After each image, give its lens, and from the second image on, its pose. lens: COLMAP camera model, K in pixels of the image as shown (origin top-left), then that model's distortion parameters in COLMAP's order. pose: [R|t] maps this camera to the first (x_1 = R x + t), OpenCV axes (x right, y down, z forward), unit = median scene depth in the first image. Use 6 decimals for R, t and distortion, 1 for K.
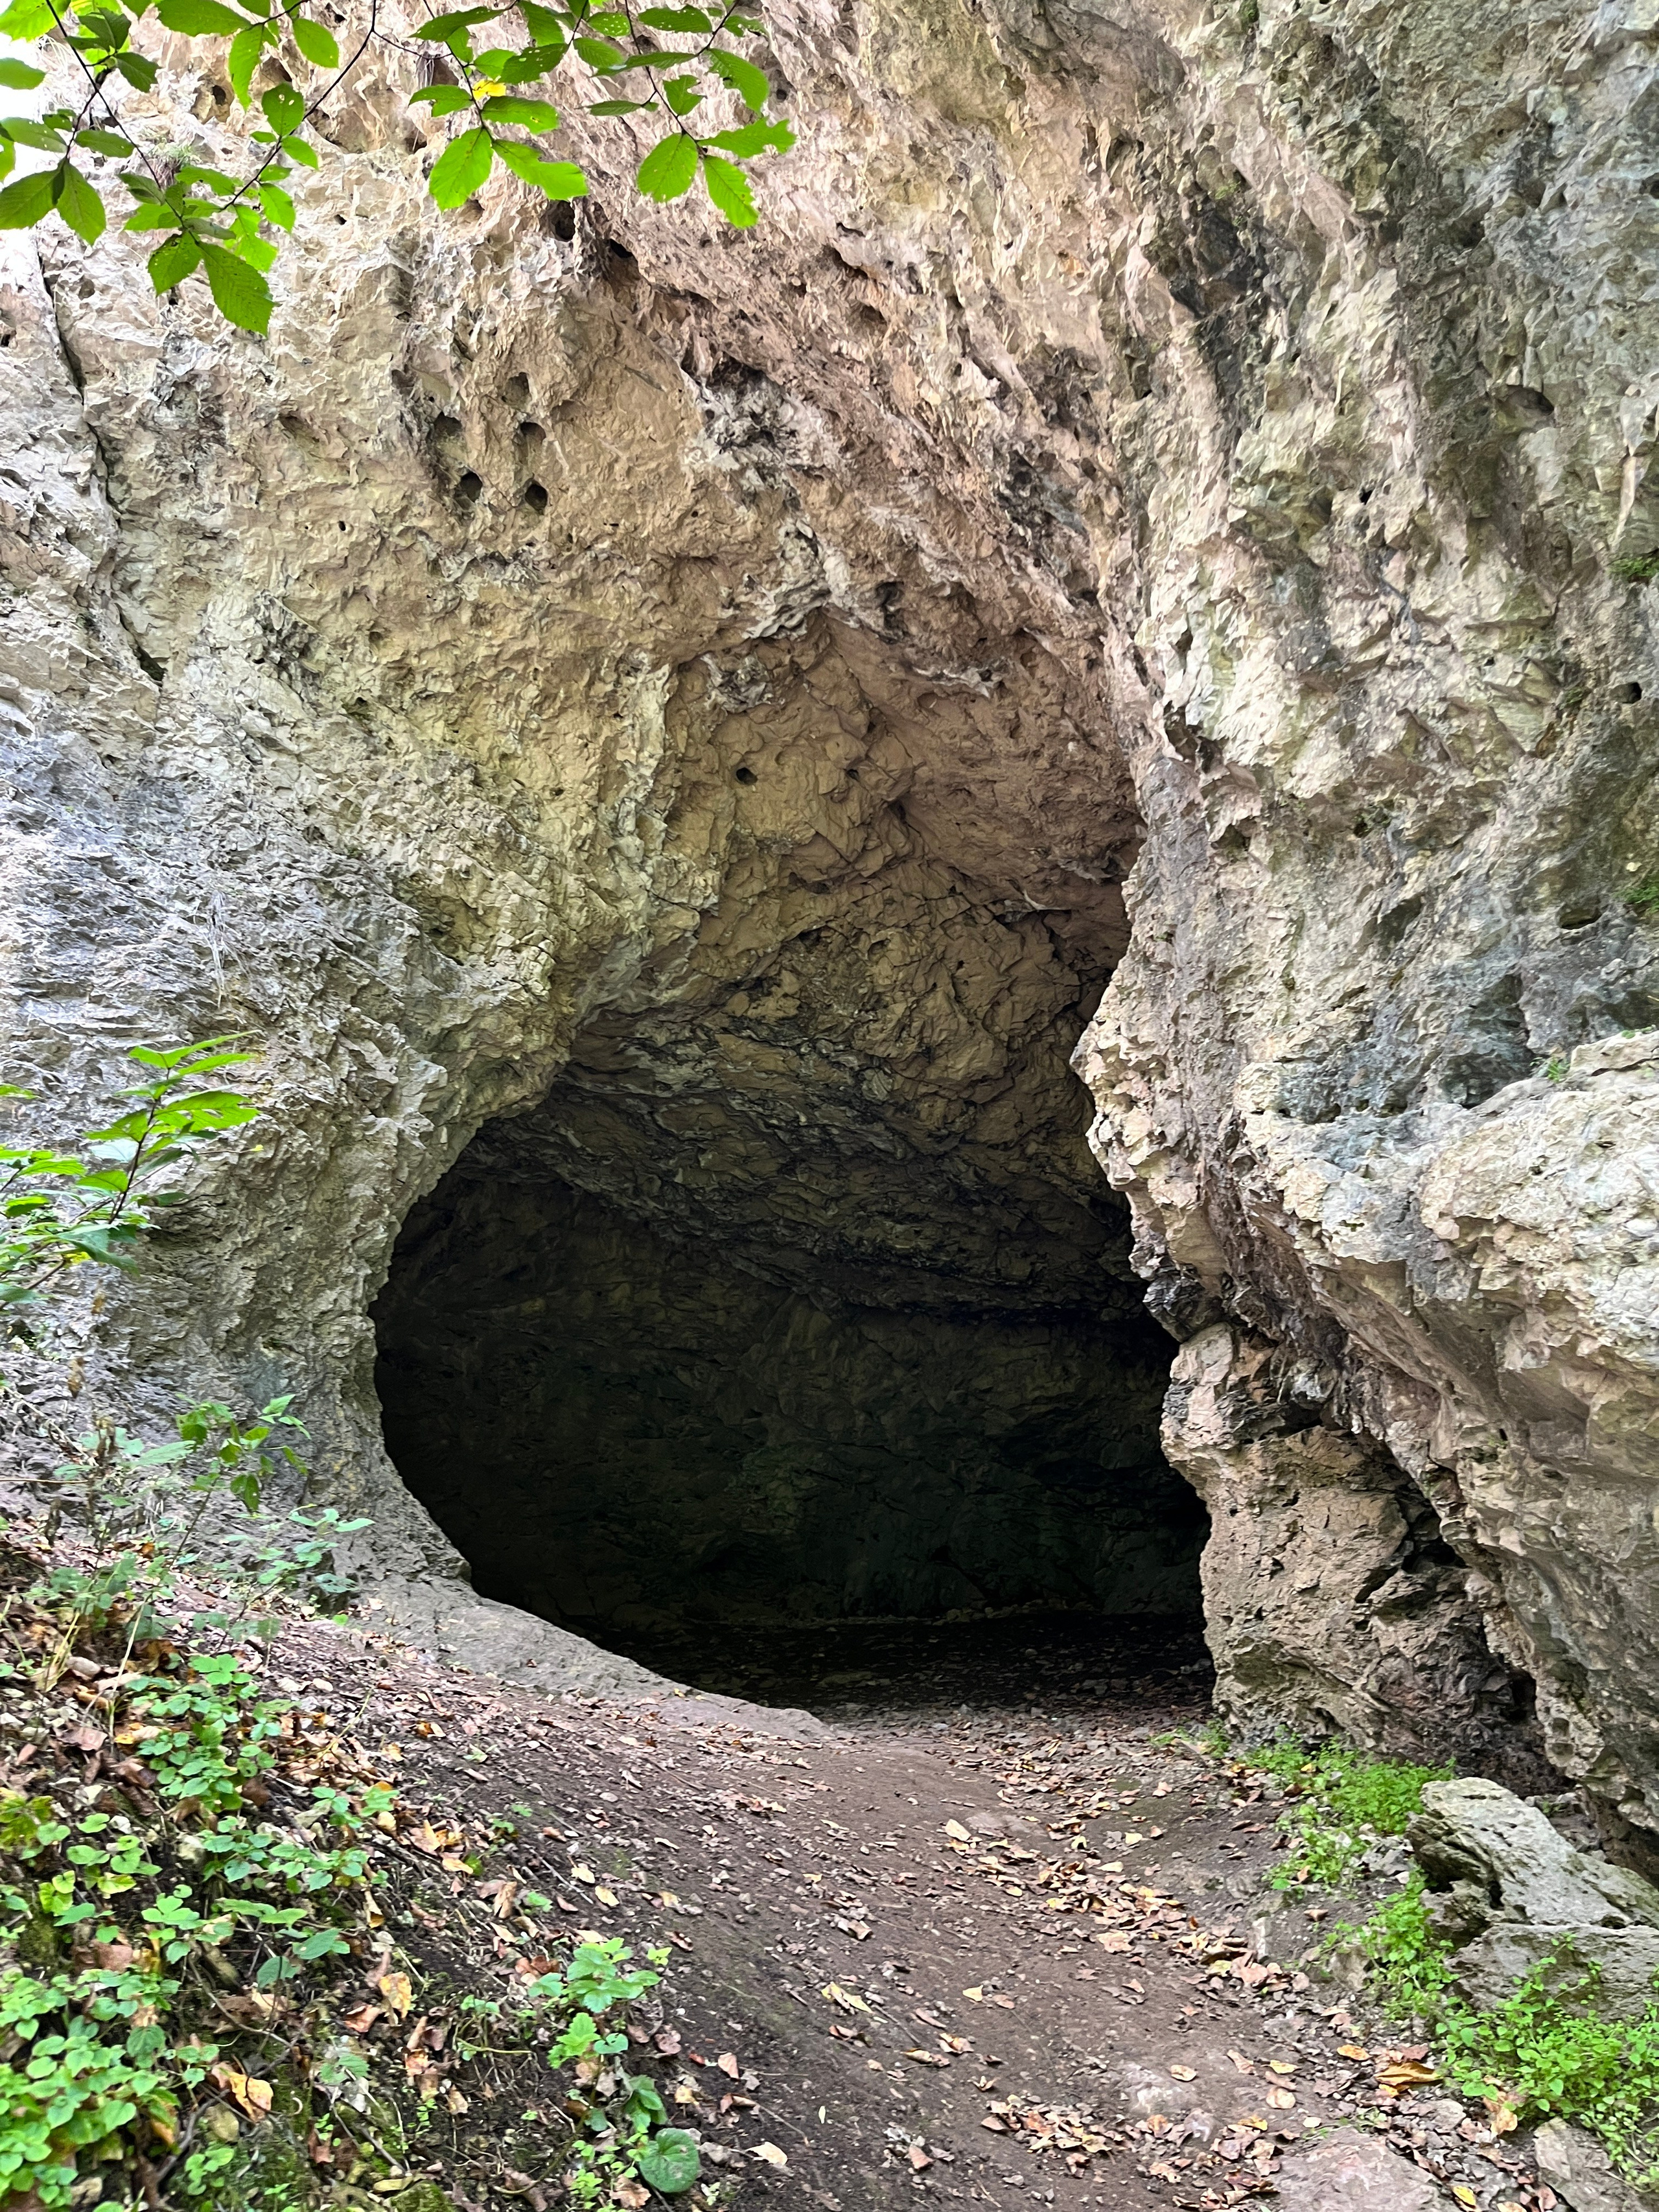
lens RADIAL K [[1686.7, 0, 827.9], [0, 1686.7, 1112.6], [0, 0, 1]] dist [0.071285, -0.066400]
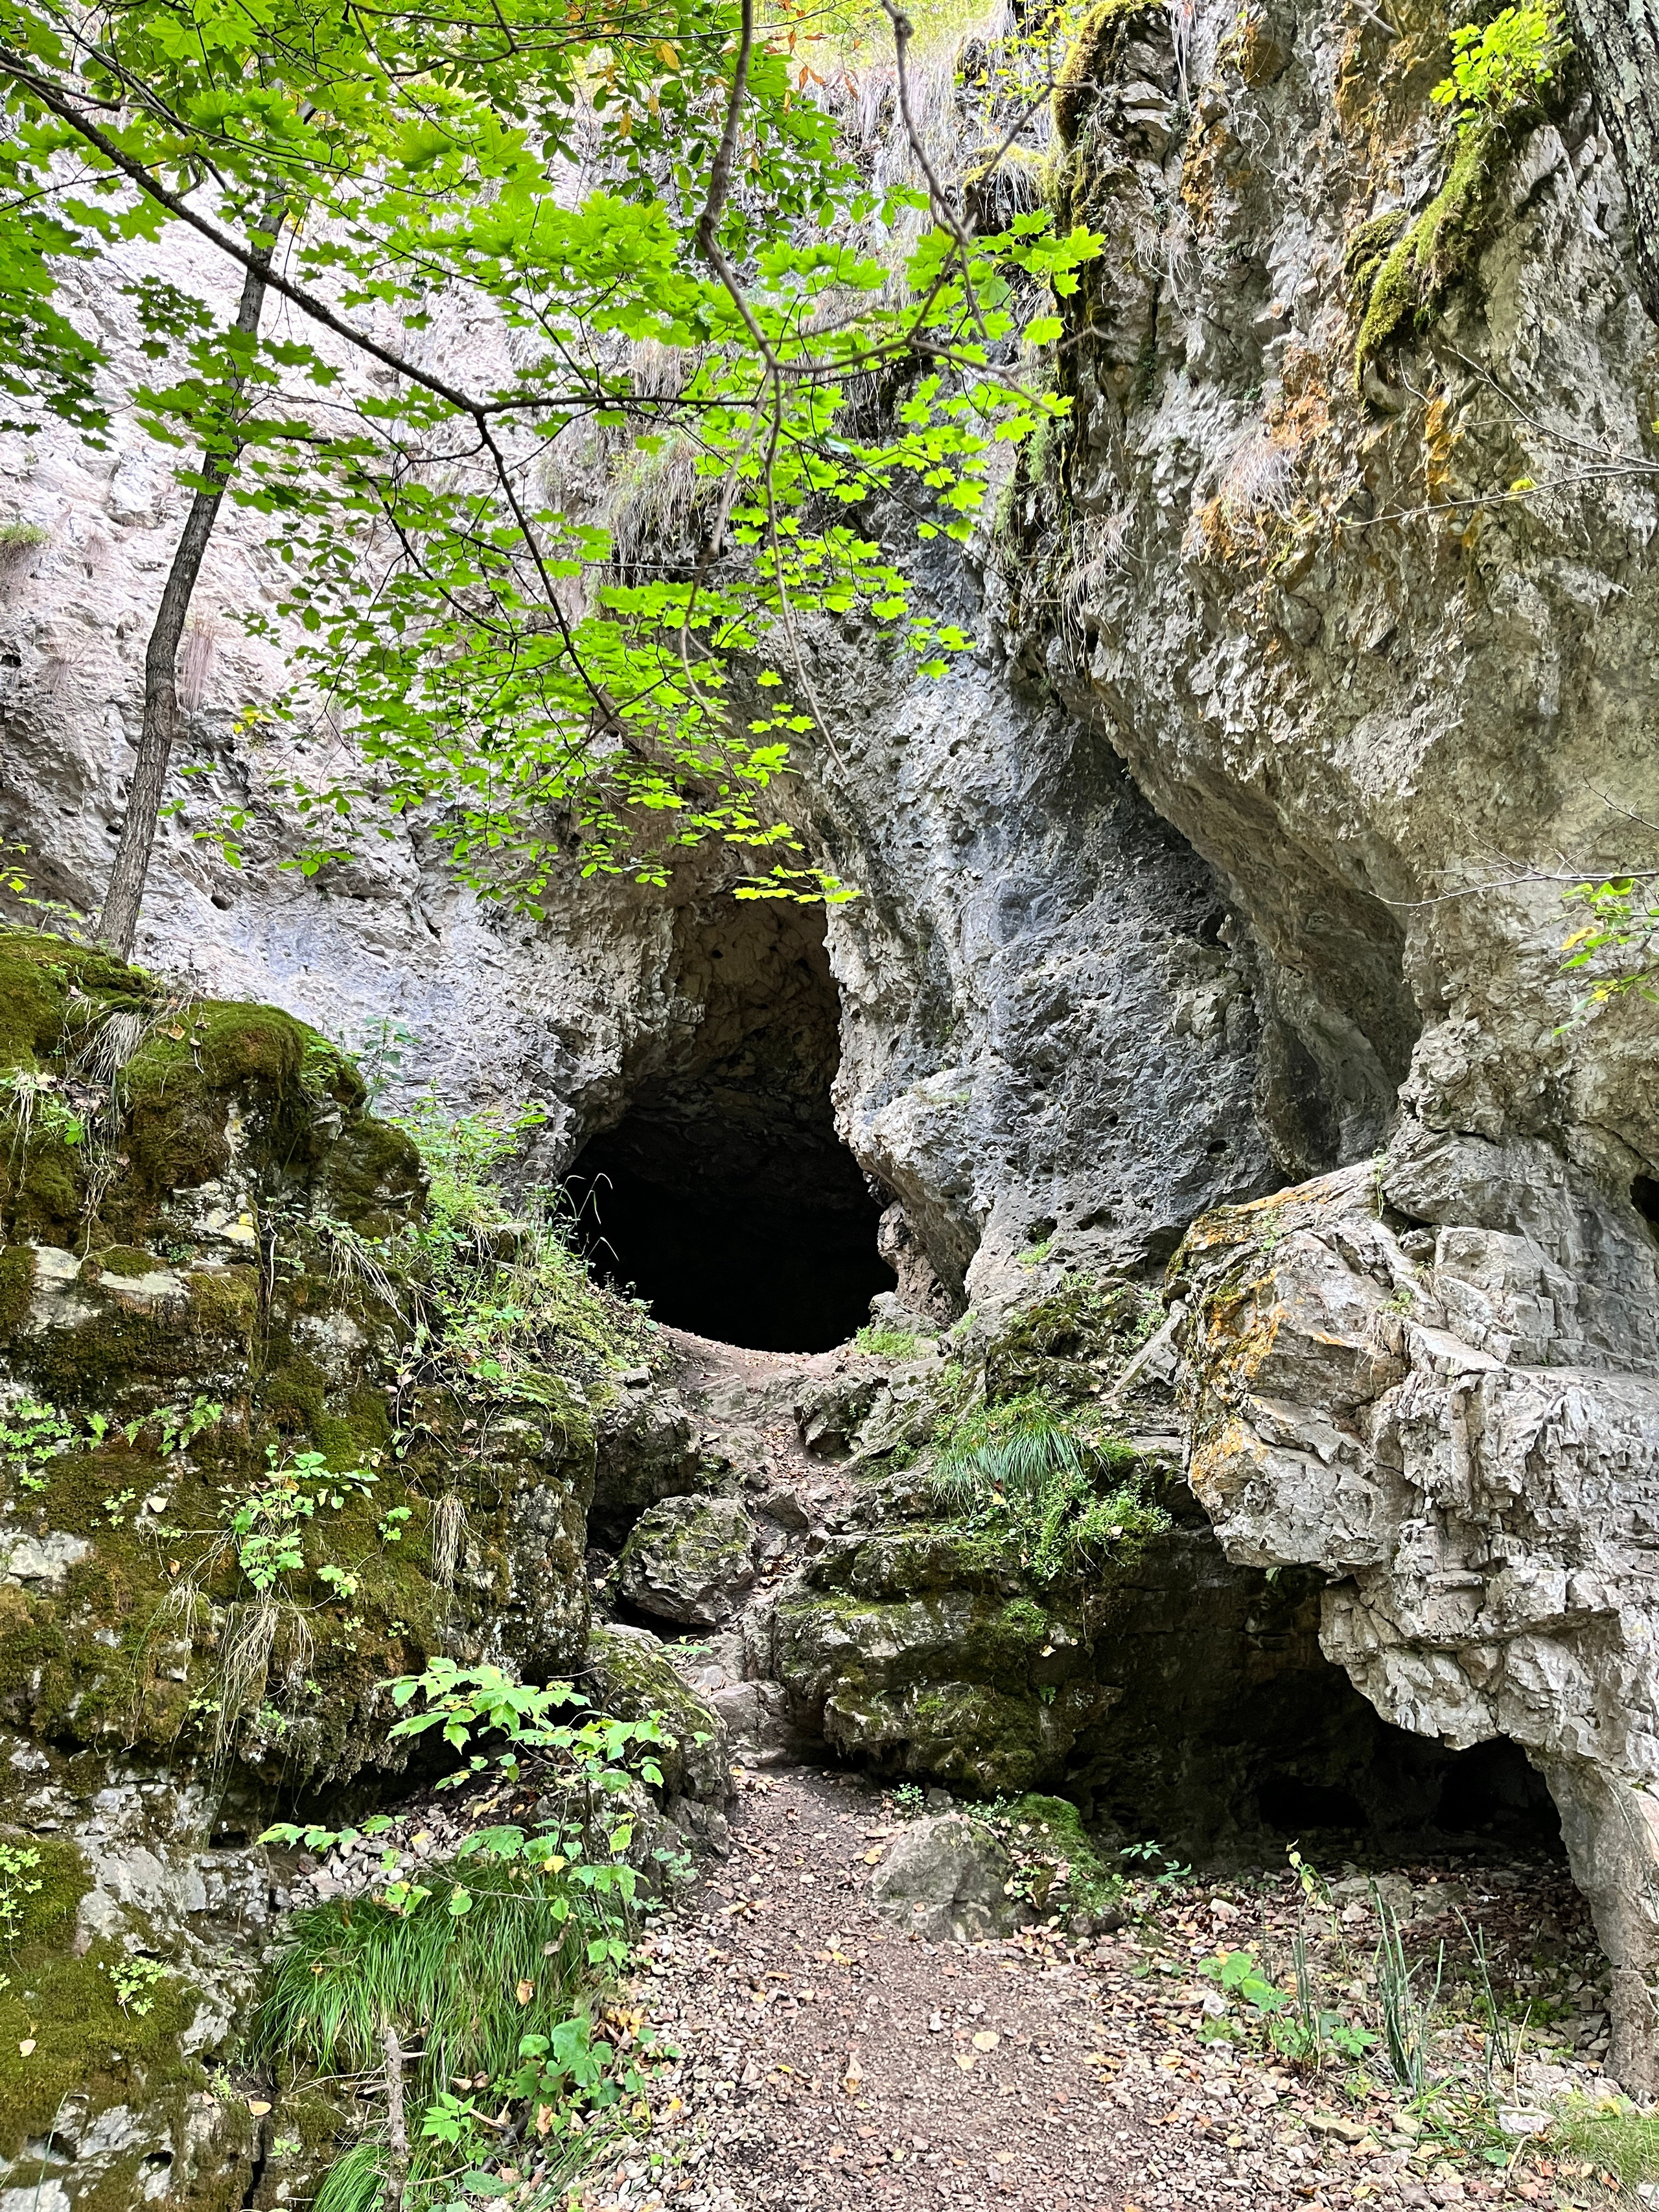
lens RADIAL K [[1682.7, 0, 839.2], [0, 1682.7, 1117.0], [0, 0, 1]] dist [0.051217, -0.006603]
pose [[0.998338, -0.041170, -0.040315, 0.199635], [0.040345, 0.998964, -0.021069, 0.042895], [0.041141, 0.019407, 0.998965, -1.144380]]
